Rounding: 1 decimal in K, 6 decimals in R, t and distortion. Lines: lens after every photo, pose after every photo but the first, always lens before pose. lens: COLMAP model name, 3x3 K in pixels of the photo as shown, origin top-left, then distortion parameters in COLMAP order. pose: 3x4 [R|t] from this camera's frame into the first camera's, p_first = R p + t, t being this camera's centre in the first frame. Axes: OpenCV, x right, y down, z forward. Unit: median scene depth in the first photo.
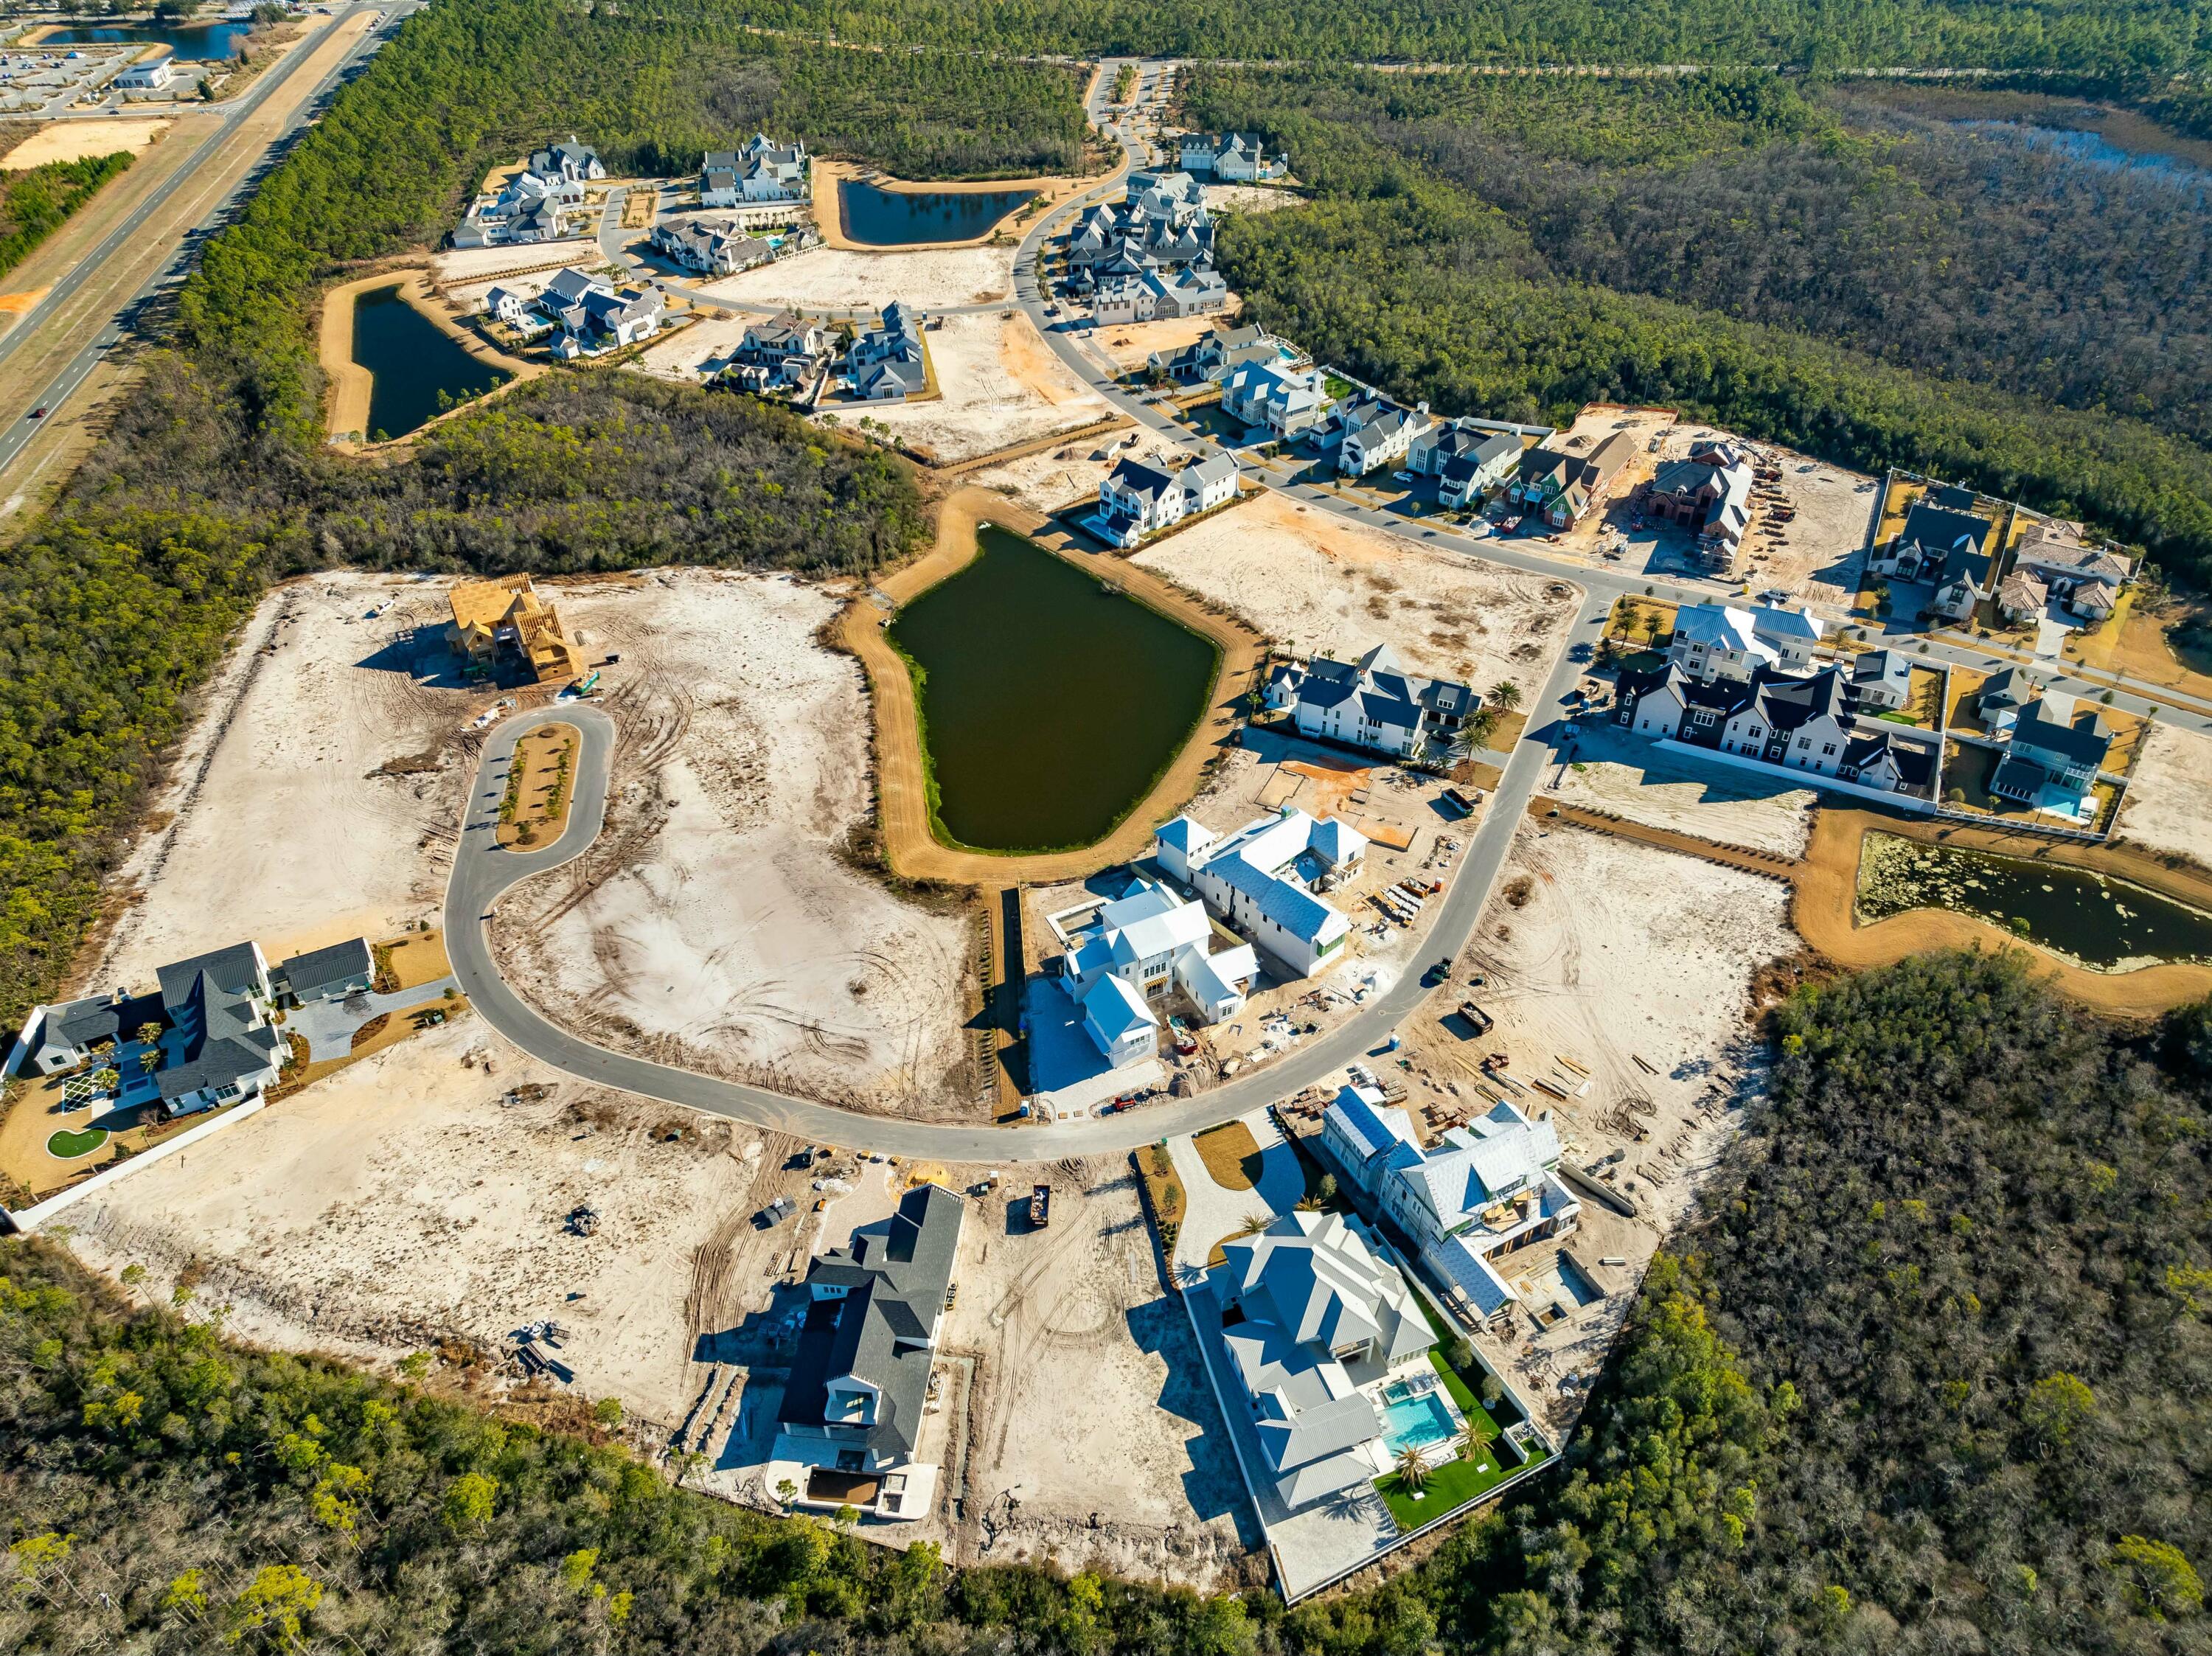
lens RADIAL K [[1533.6, 0, 1105.7], [0, 1533.6, 833.1], [0, 0, 1]] dist [0.015892, -0.037794]
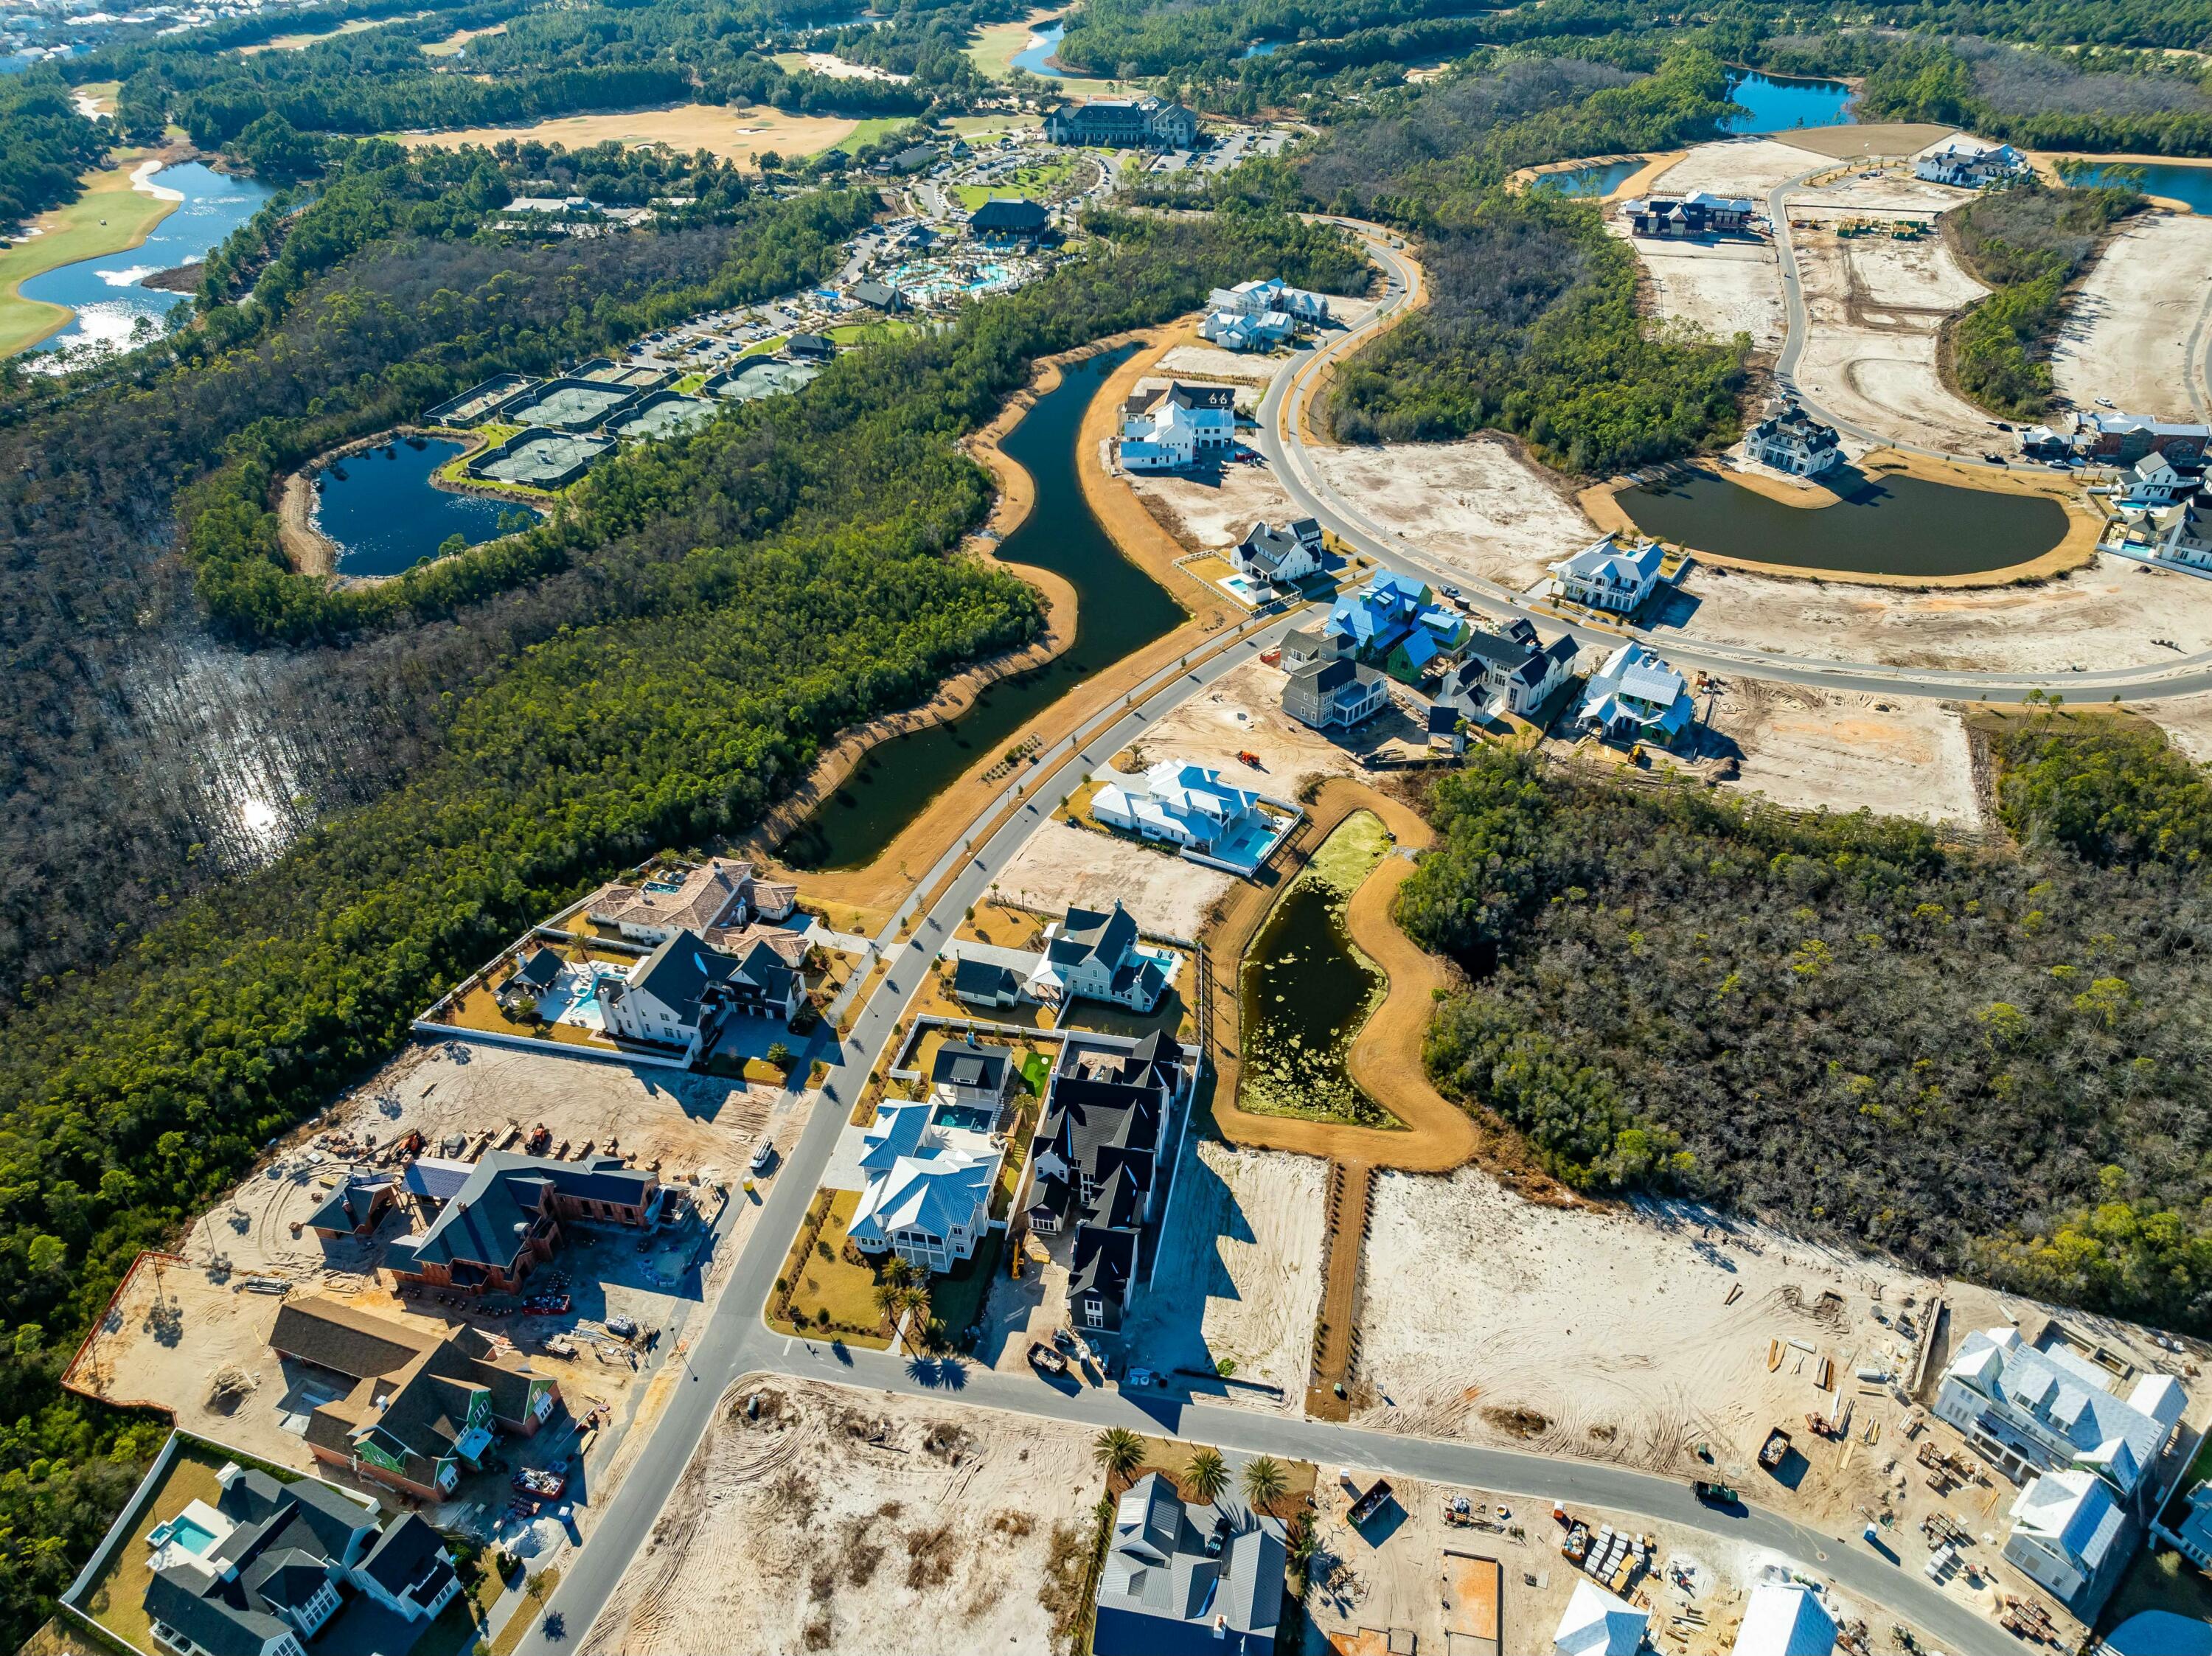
lens RADIAL K [[1542.2, 0, 1106.7], [0, 1542.2, 828.7], [0, 0, 1]] dist [0.009773, -0.023907]
pose [[-0.245254, -0.557164, 0.793359, -0.116155], [0.636793, 0.524468, 0.565180, -0.576207], [-0.730990, 0.643818, 0.226170, 0.626733]]
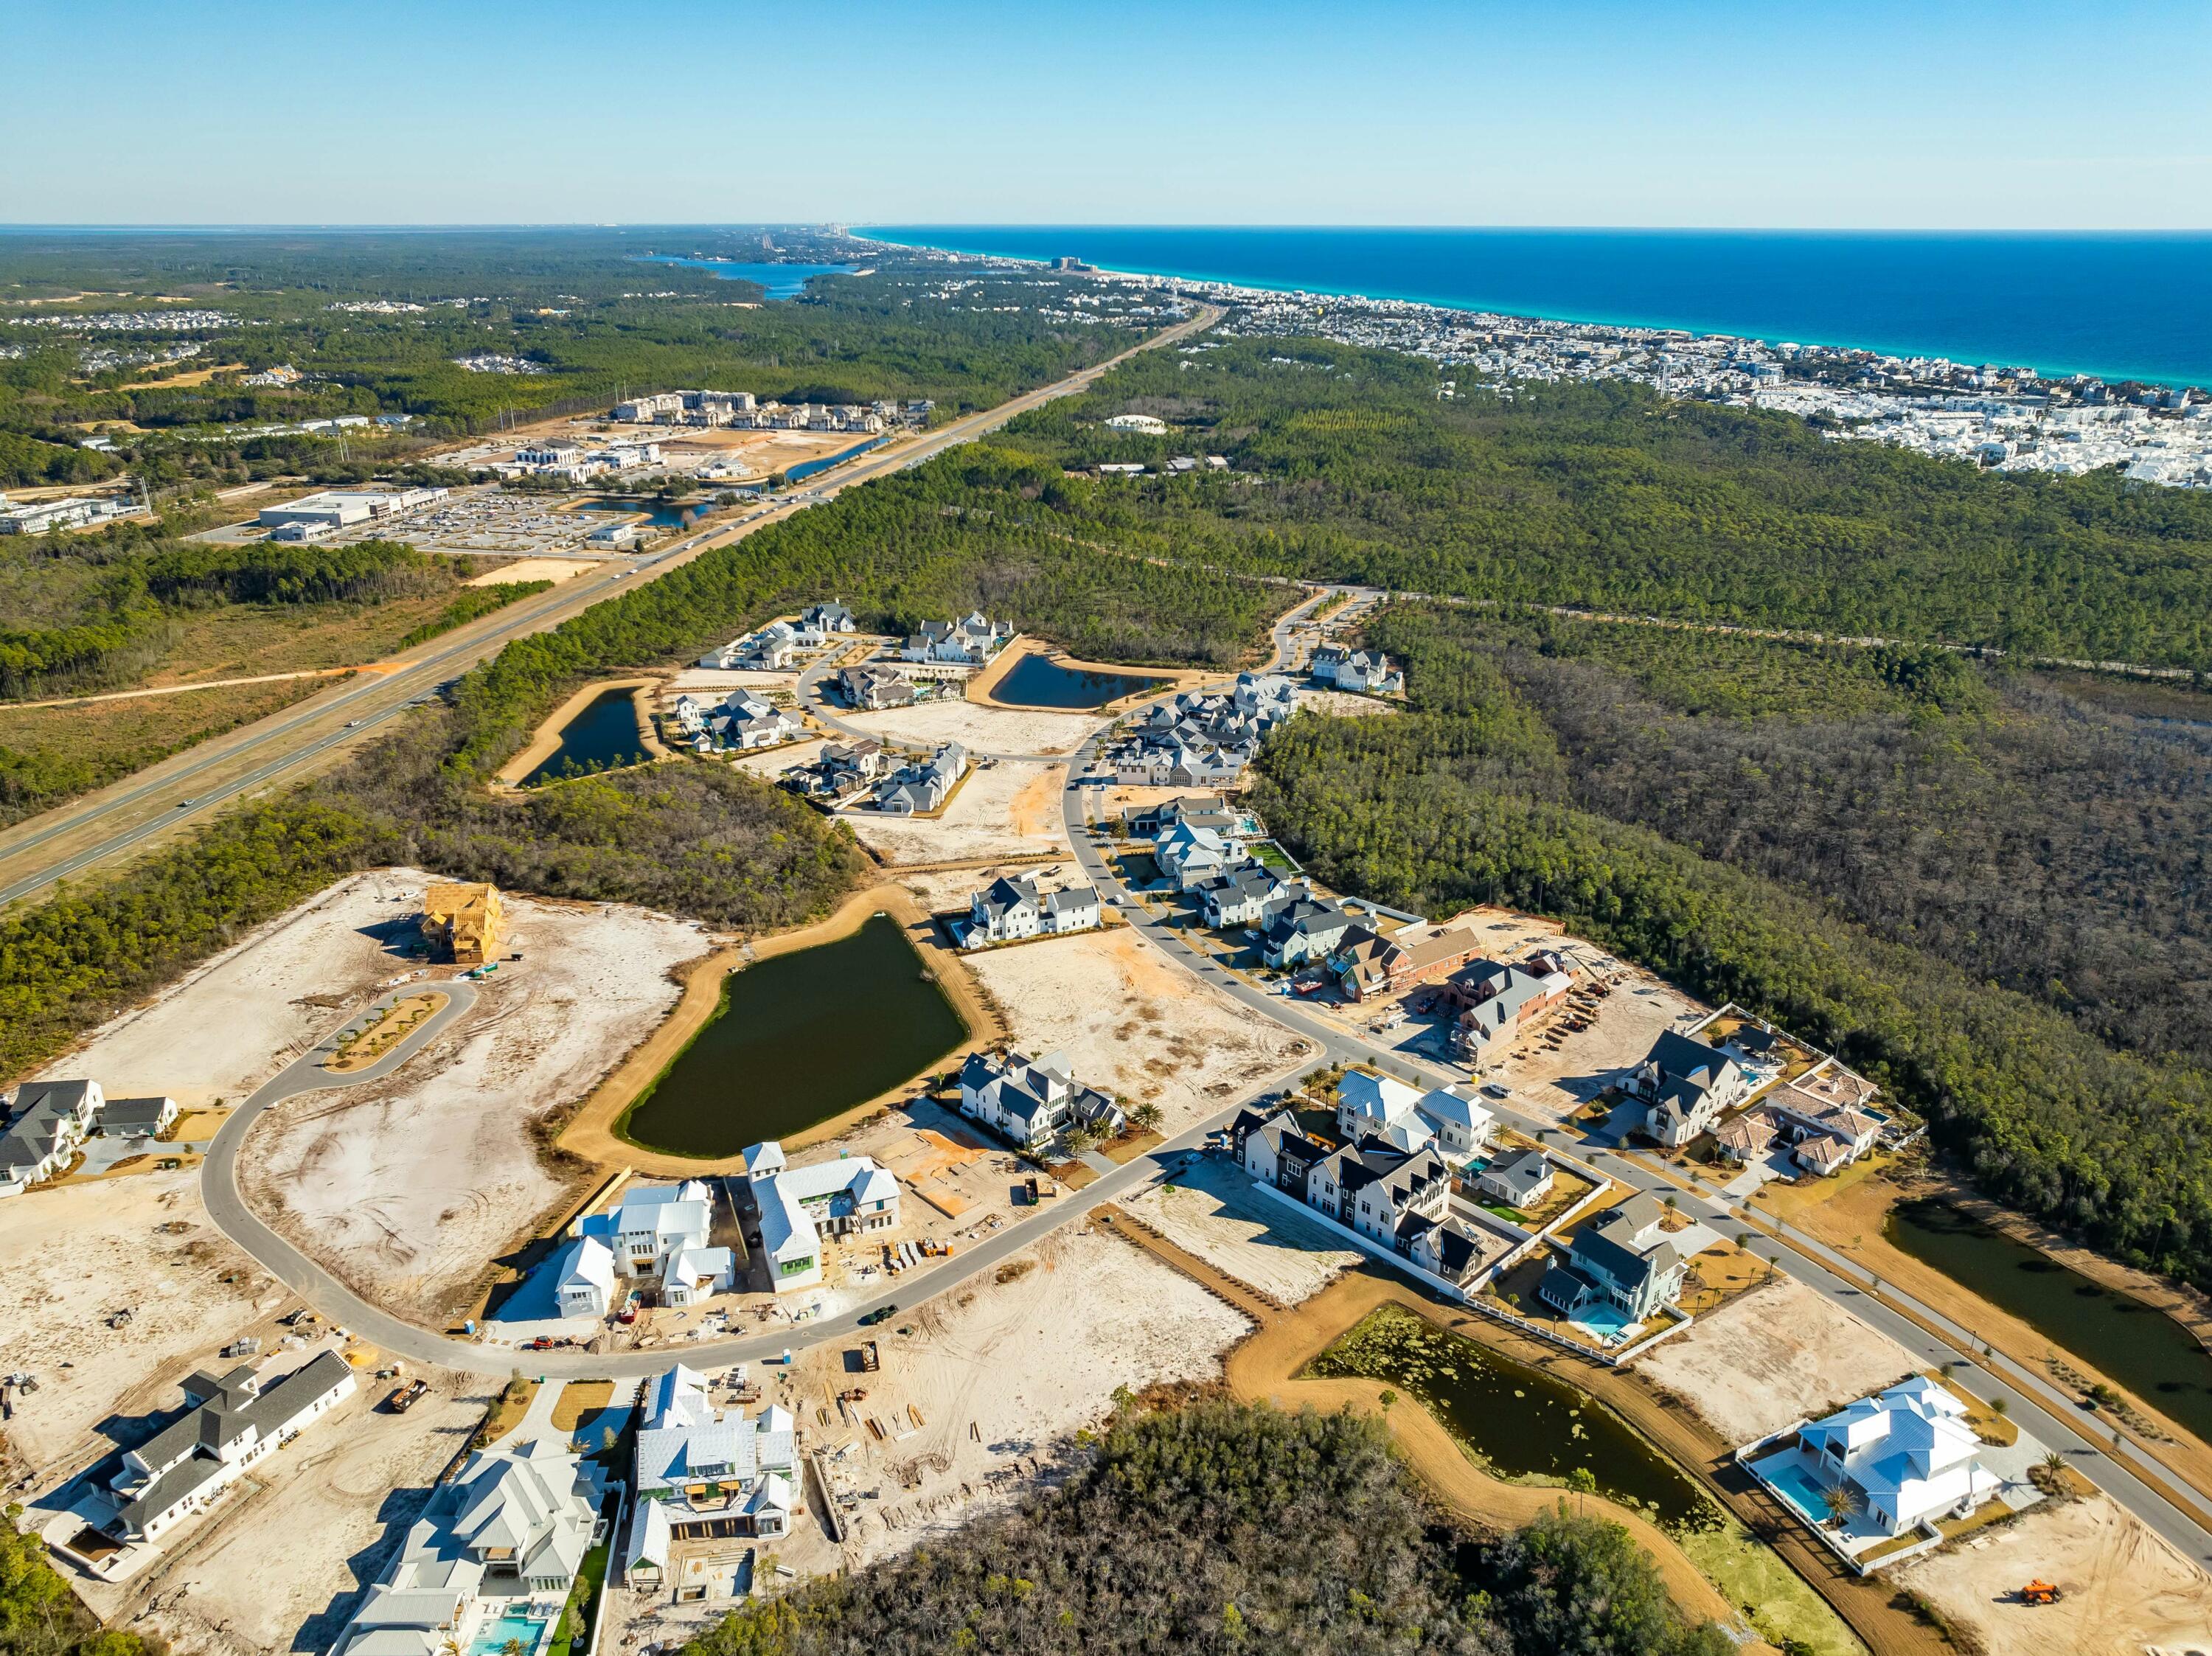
lens RADIAL K [[1559.1, 0, 1104.9], [0, 1559.1, 828.0], [0, 0, 1]] dist [0.000605, -0.001001]
pose [[0.938149, 0.136748, -0.318082, 0.514033], [-0.227515, 0.935986, -0.268639, 0.020783], [0.260984, 0.324392, 0.909207, -0.066875]]
